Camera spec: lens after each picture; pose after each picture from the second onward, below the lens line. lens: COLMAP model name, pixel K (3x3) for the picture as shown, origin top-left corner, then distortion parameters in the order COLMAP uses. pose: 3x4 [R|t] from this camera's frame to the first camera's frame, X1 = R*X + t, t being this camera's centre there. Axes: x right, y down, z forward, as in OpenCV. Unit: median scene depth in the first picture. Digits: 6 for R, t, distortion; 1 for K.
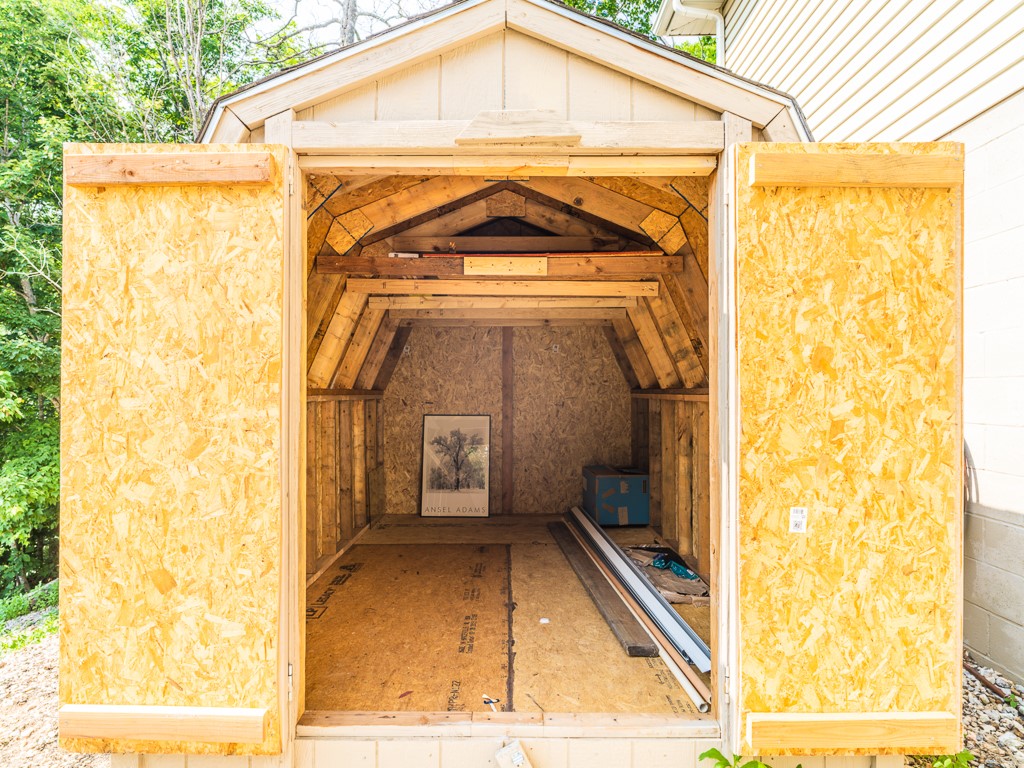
lens RADIAL K [[597.1, 0, 511.3], [0, 597.1, 384.8], [0, 0, 1]] dist [-0.007732, -0.001917]
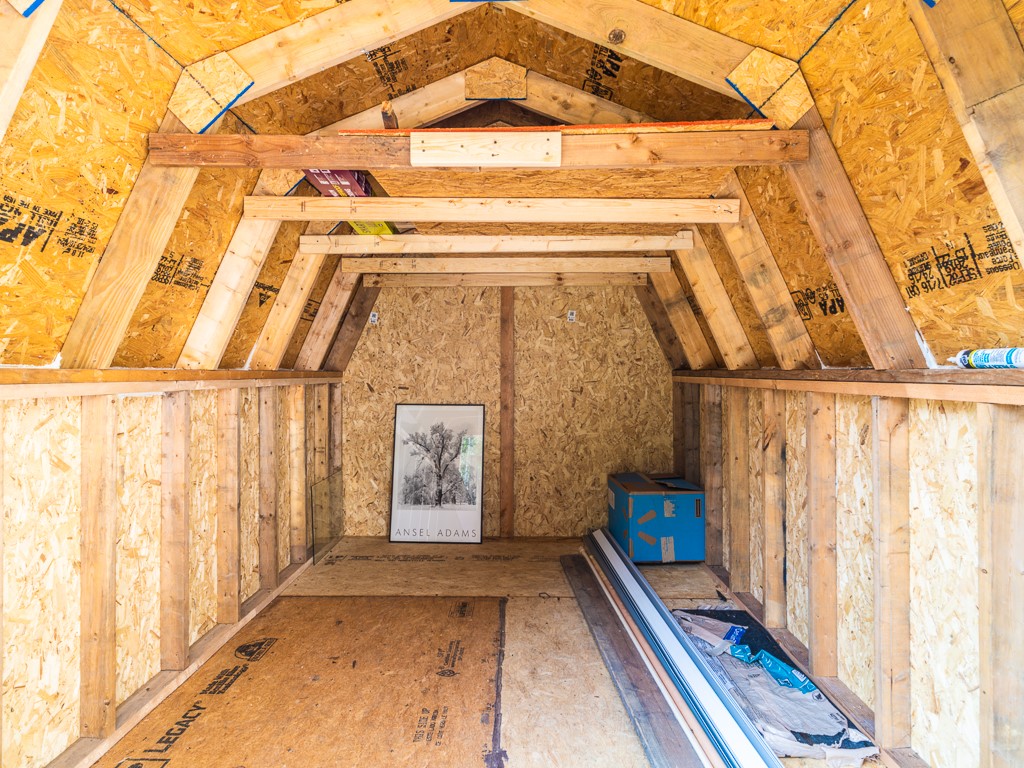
lens RADIAL K [[597.1, 0, 517.2], [0, 597.1, 359.4], [0, 0, 1]] dist [-0.007732, -0.001917]
pose [[0.999944, 0.000633, -0.010576, 0.017828], [-0.000718, 0.999968, -0.007954, 0.000153], [0.010570, 0.007961, 0.999912, 0.316411]]
